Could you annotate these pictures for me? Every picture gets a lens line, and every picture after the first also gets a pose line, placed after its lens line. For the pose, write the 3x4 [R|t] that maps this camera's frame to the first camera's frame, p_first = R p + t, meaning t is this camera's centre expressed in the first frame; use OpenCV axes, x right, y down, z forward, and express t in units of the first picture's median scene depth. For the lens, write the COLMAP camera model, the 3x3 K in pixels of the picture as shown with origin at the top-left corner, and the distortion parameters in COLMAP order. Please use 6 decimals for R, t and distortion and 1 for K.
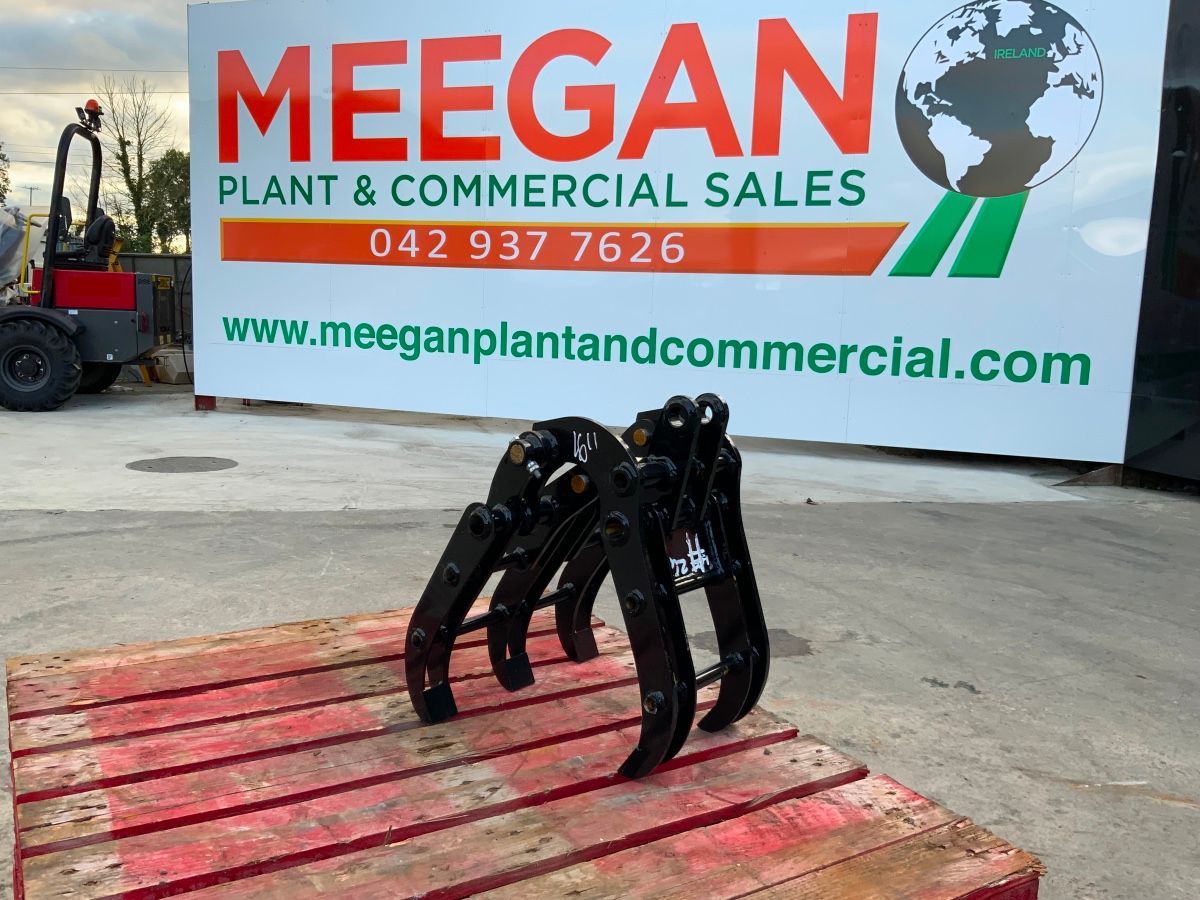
lens RADIAL K [[990.8, 0, 600.0], [0, 990.8, 450.0], [0, 0, 1]] dist [0.110001, -0.246640]
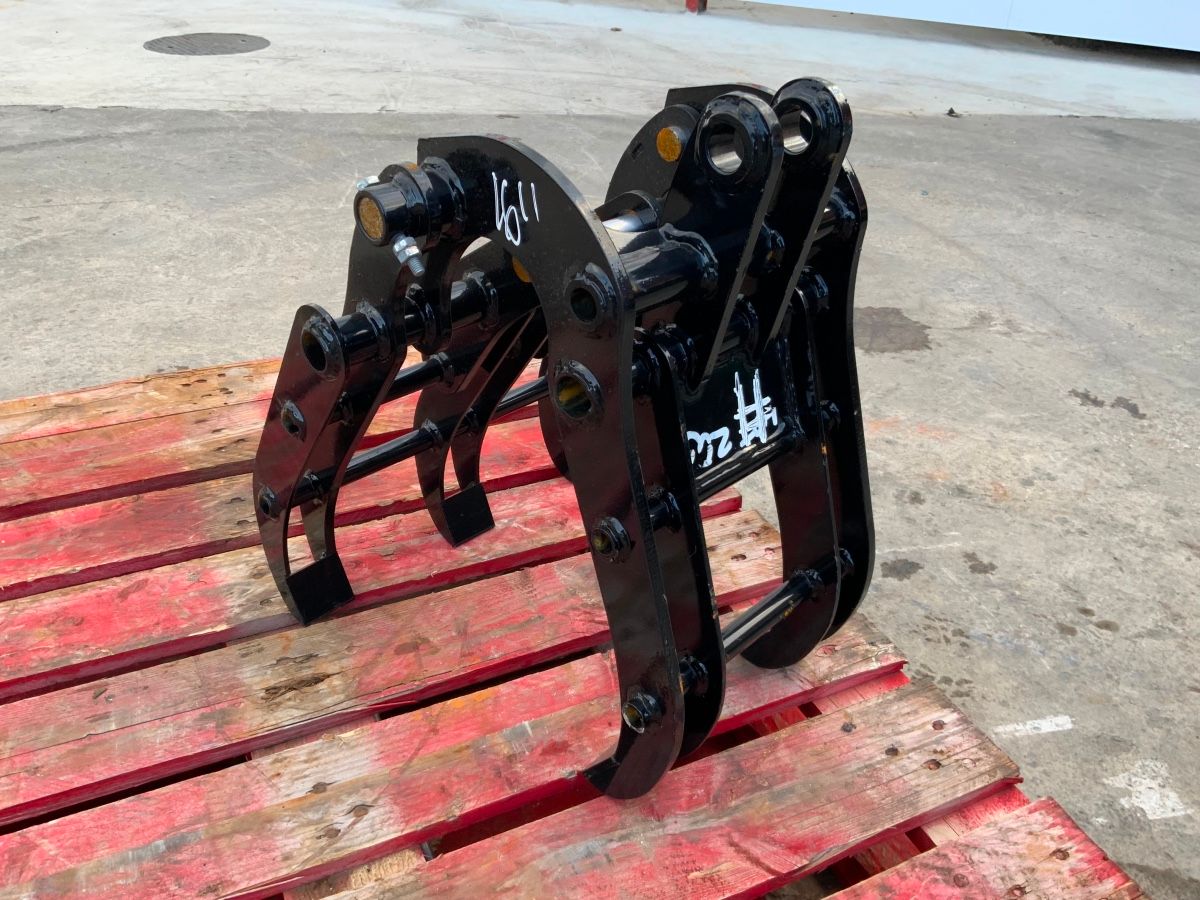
lens RADIAL K [[996.5, 0, 600.0], [0, 996.5, 450.0], [0, 0, 1]] dist [0.068908, -0.148740]
pose [[0.994418, 0.058057, -0.088100, 0.037323], [-0.017913, 0.915773, 0.401296, -0.046974], [0.103977, -0.397478, 0.911702, 0.294835]]
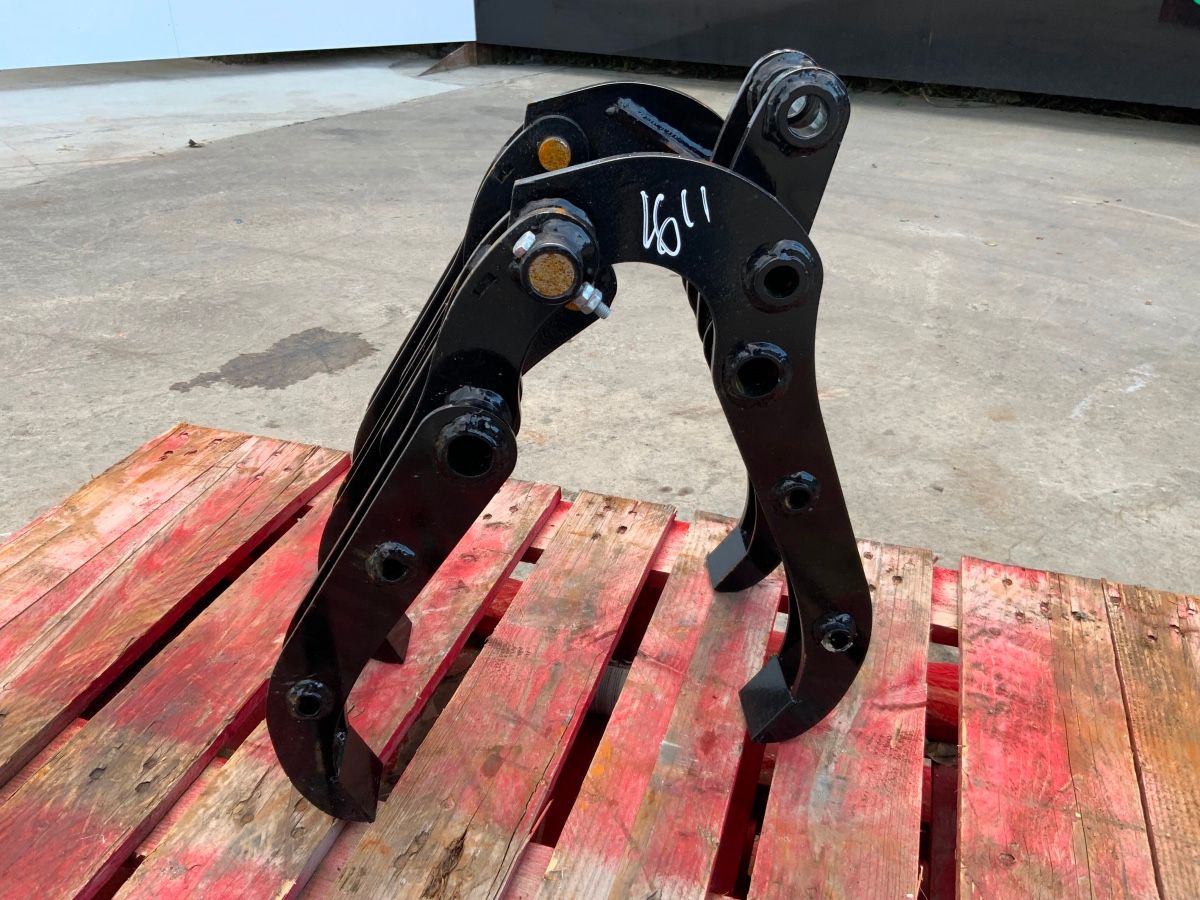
lens RADIAL K [[996.5, 0, 600.0], [0, 996.5, 450.0], [0, 0, 1]] dist [0.068908, -0.148740]
pose [[0.755671, -0.353689, 0.551241, -0.176575], [0.118818, 0.901716, 0.415680, -0.055319], [-0.644084, -0.248619, 0.723425, 0.360248]]
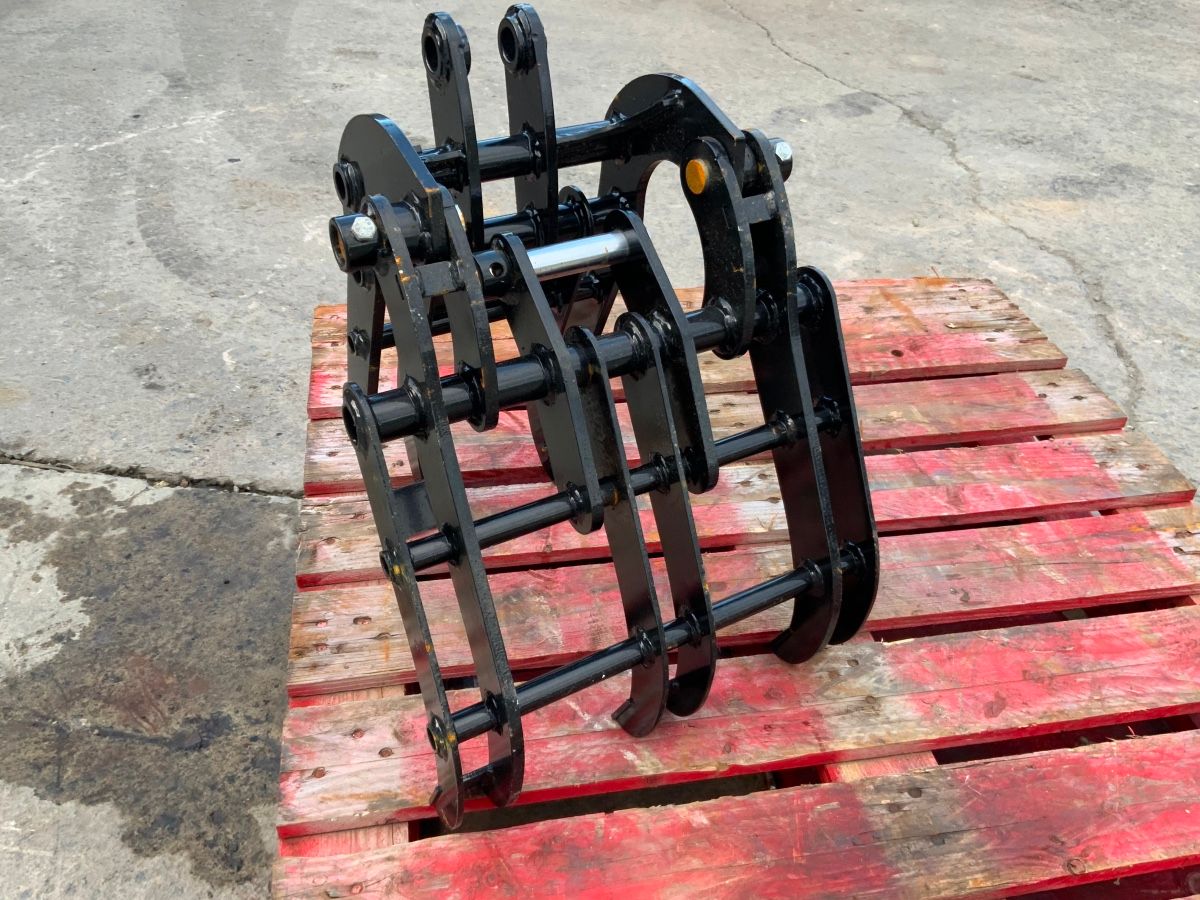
lens RADIAL K [[991.6, 0, 600.0], [0, 991.6, 450.0], [0, 0, 1]] dist [0.070525, -0.155205]
pose [[-0.928811, -0.292598, 0.227370, -0.092688], [-0.037164, 0.684056, 0.728482, -0.167856], [-0.368687, 0.668172, -0.646232, 0.835428]]
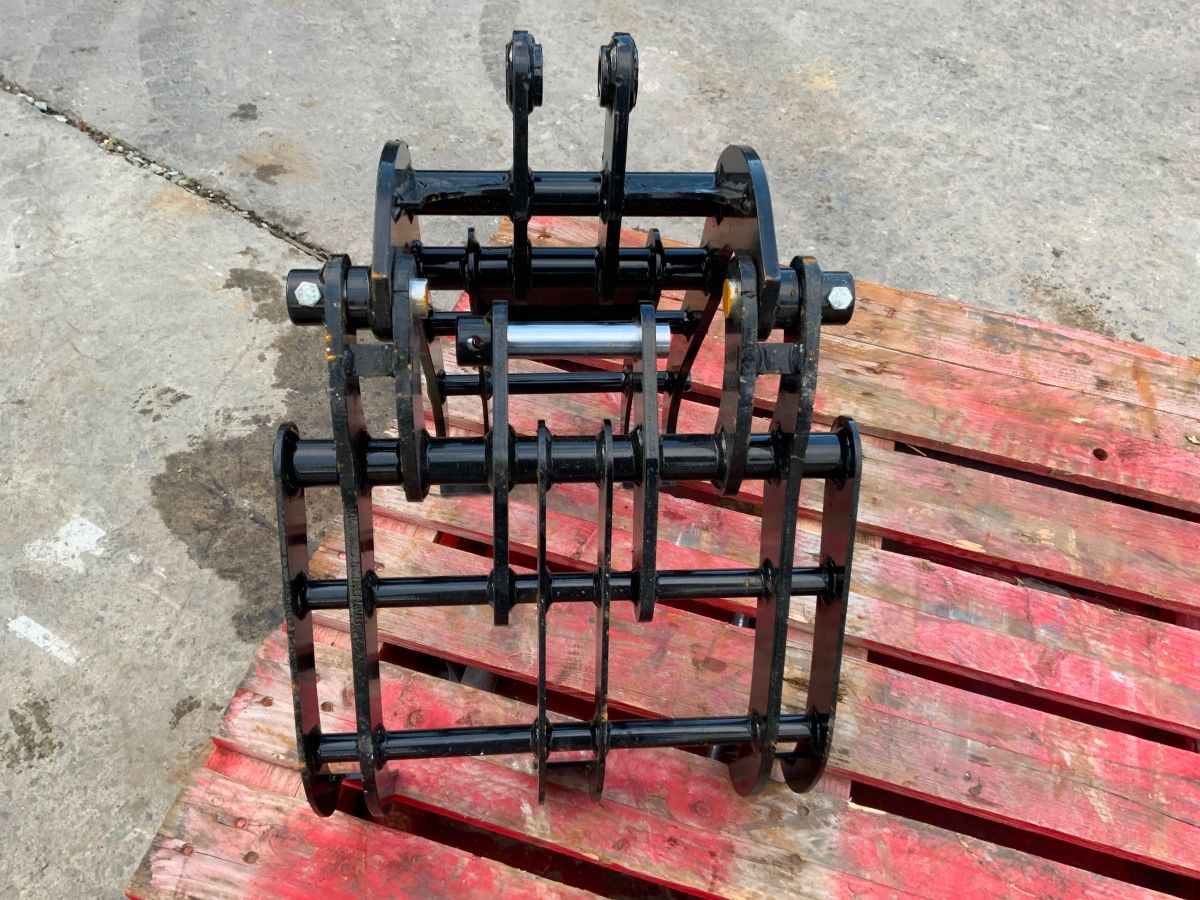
lens RADIAL K [[990.8, 0, 600.0], [0, 990.8, 450.0], [0, 0, 1]] dist [0.110001, -0.246640]
pose [[-0.671286, -0.621522, 0.403840, -0.135389], [0.024222, 0.526160, 0.850040, -0.207955], [-0.740803, 0.580402, -0.338149, 0.706576]]
